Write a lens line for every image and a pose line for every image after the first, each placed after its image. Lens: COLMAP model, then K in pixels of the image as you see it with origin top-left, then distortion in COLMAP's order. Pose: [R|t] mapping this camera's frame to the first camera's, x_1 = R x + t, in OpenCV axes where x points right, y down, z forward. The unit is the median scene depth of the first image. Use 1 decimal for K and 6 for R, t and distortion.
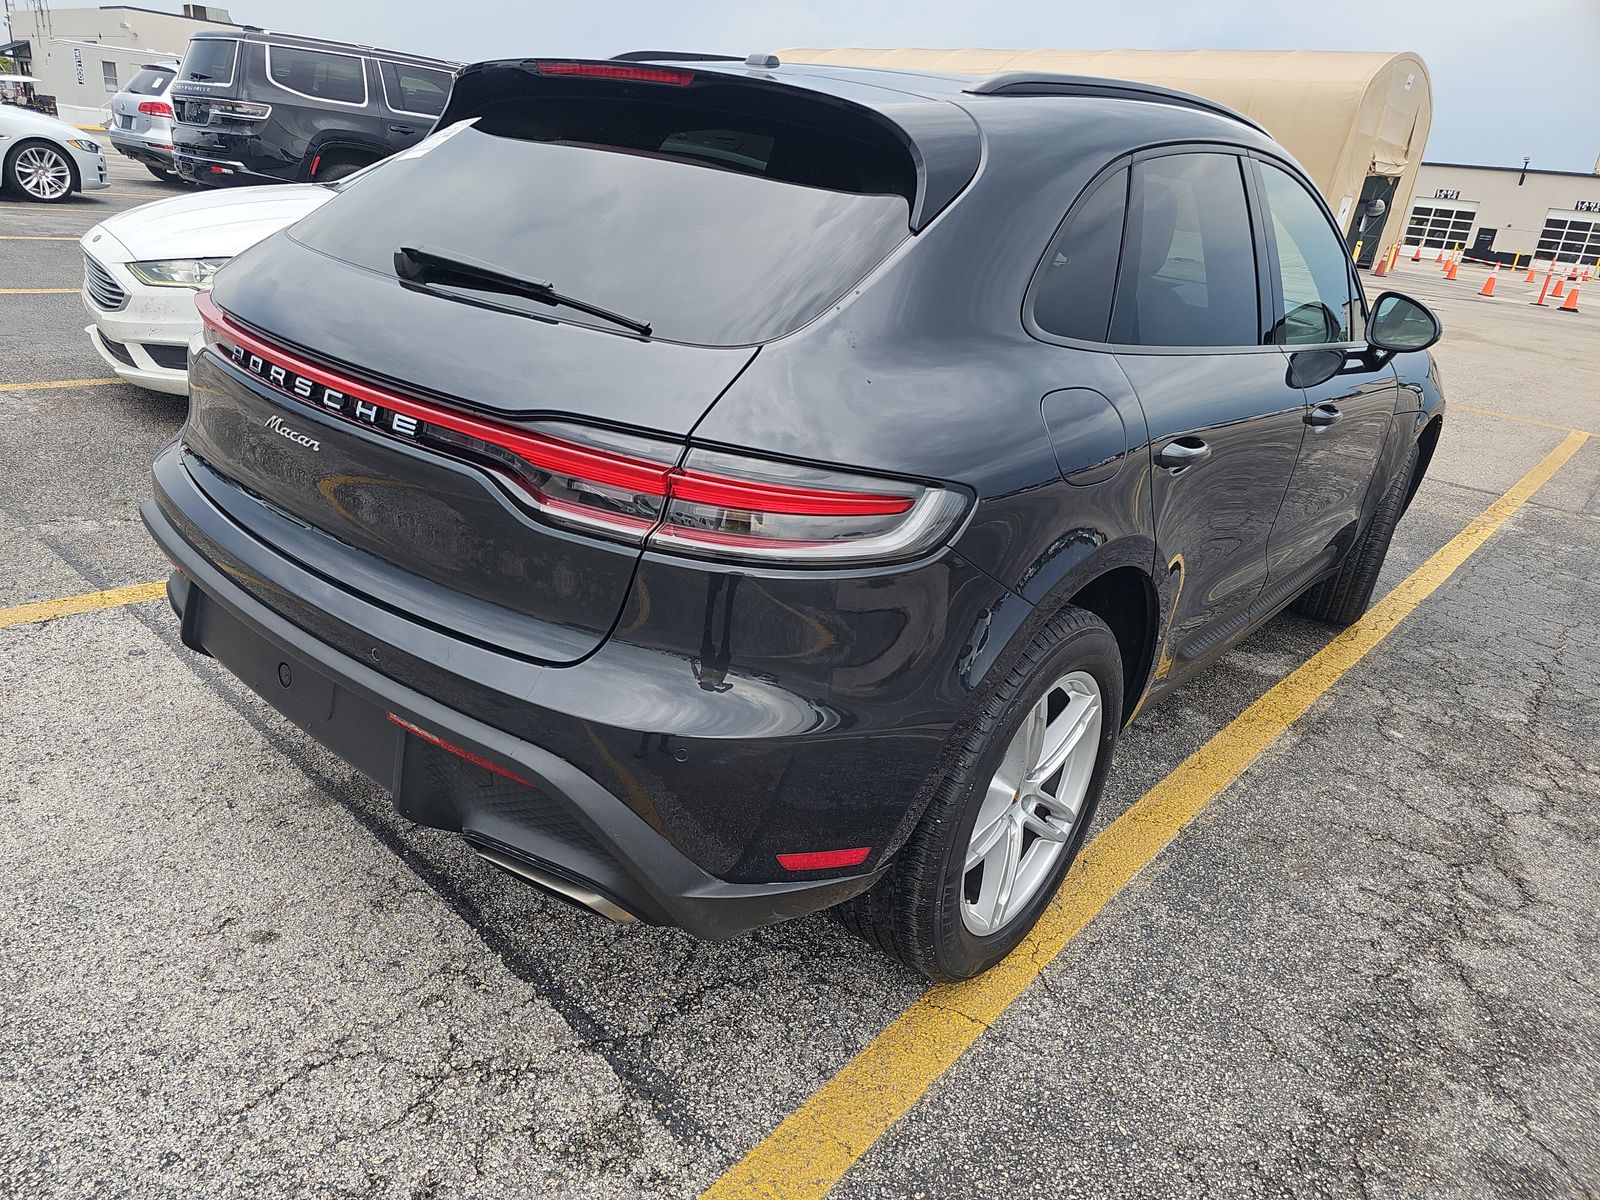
lens RADIAL K [[1082.5, 0, 736.6], [0, 1082.5, 618.1], [0, 0, 1]] dist [0.032164, -0.038897]
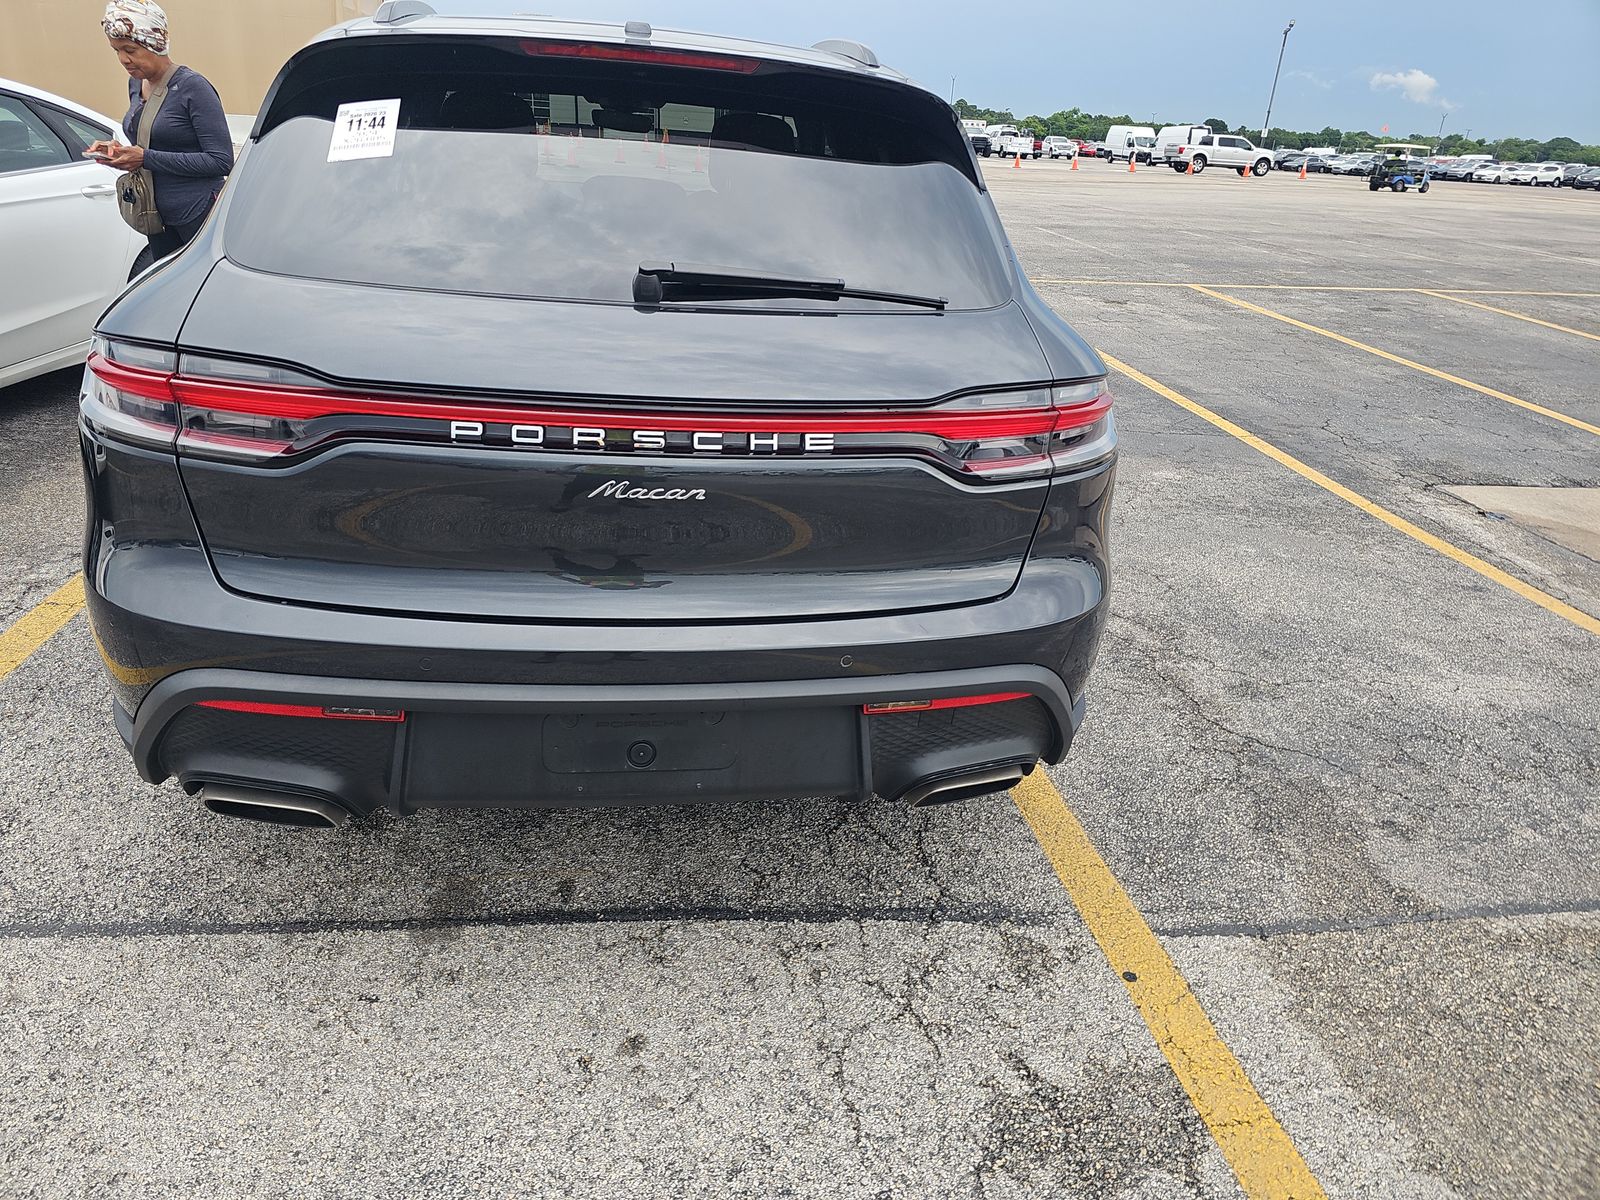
lens RADIAL K [[1072.9, 0, 800.0], [0, 1072.9, 600.0], [0, 0, 1]] dist [0.007252, -0.005989]
pose [[0.643262, -0.368882, 0.670924, -0.929985], [0.309414, 0.926788, 0.212902, -0.230633], [-0.700340, 0.070641, 0.710305, 0.273198]]
